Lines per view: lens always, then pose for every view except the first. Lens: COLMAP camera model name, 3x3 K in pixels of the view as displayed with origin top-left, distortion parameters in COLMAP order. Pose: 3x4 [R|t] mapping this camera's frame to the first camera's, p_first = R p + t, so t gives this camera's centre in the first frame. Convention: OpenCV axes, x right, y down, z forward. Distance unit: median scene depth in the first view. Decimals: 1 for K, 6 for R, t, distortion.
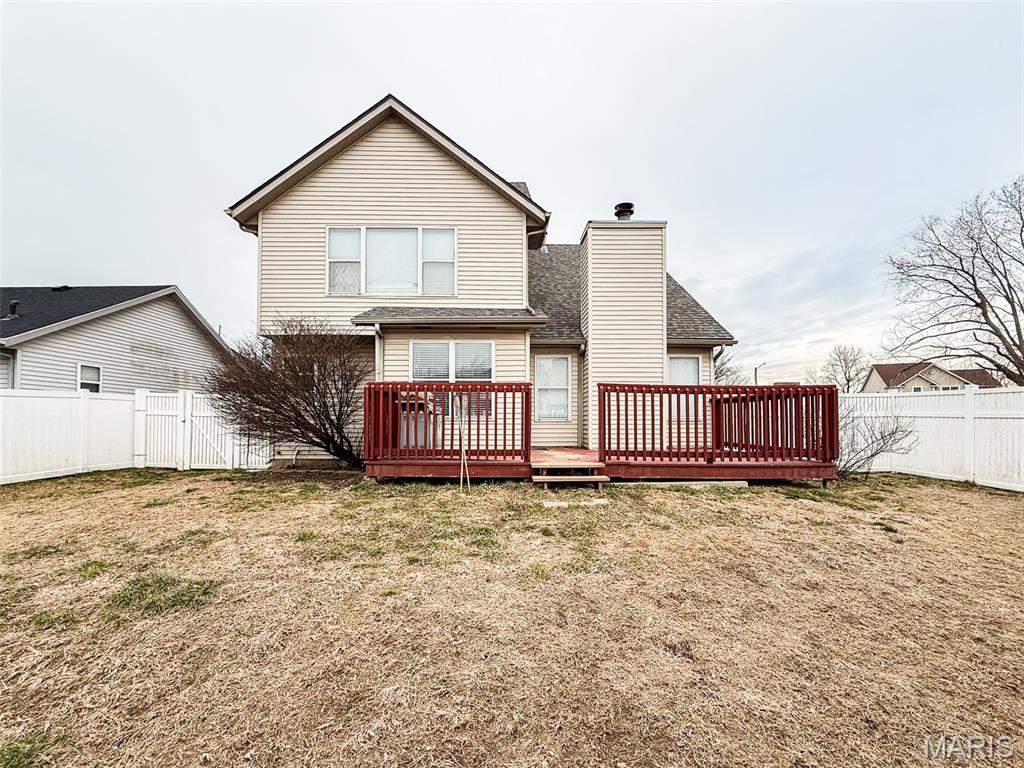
lens RADIAL K [[416.9, 0, 511.5], [0, 416.9, 405.5], [0, 0, 1]] dist [-0.000254, -0.000028]
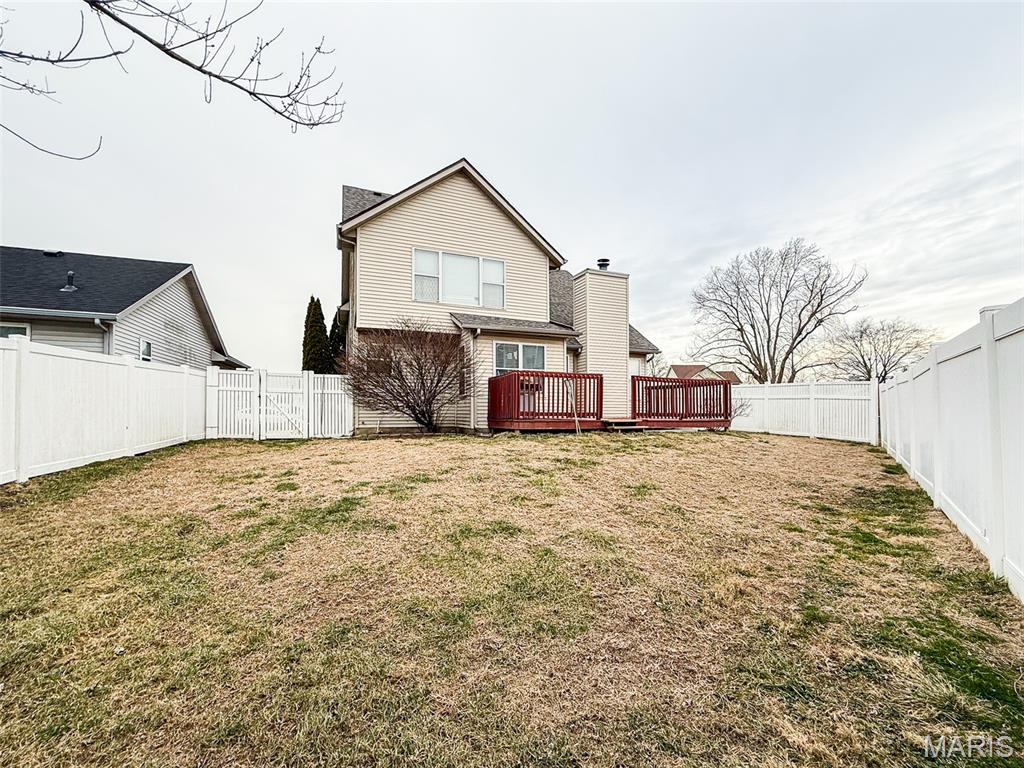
lens RADIAL K [[415.1, 0, 514.2], [0, 415.1, 389.0], [0, 0, 1]] dist [-0.000117, -0.000037]
pose [[0.929137, 0.019159, 0.369238, -0.615167], [-0.015392, 0.999795, -0.013146, 0.023888], [-0.369414, 0.006531, 0.929242, -0.311157]]
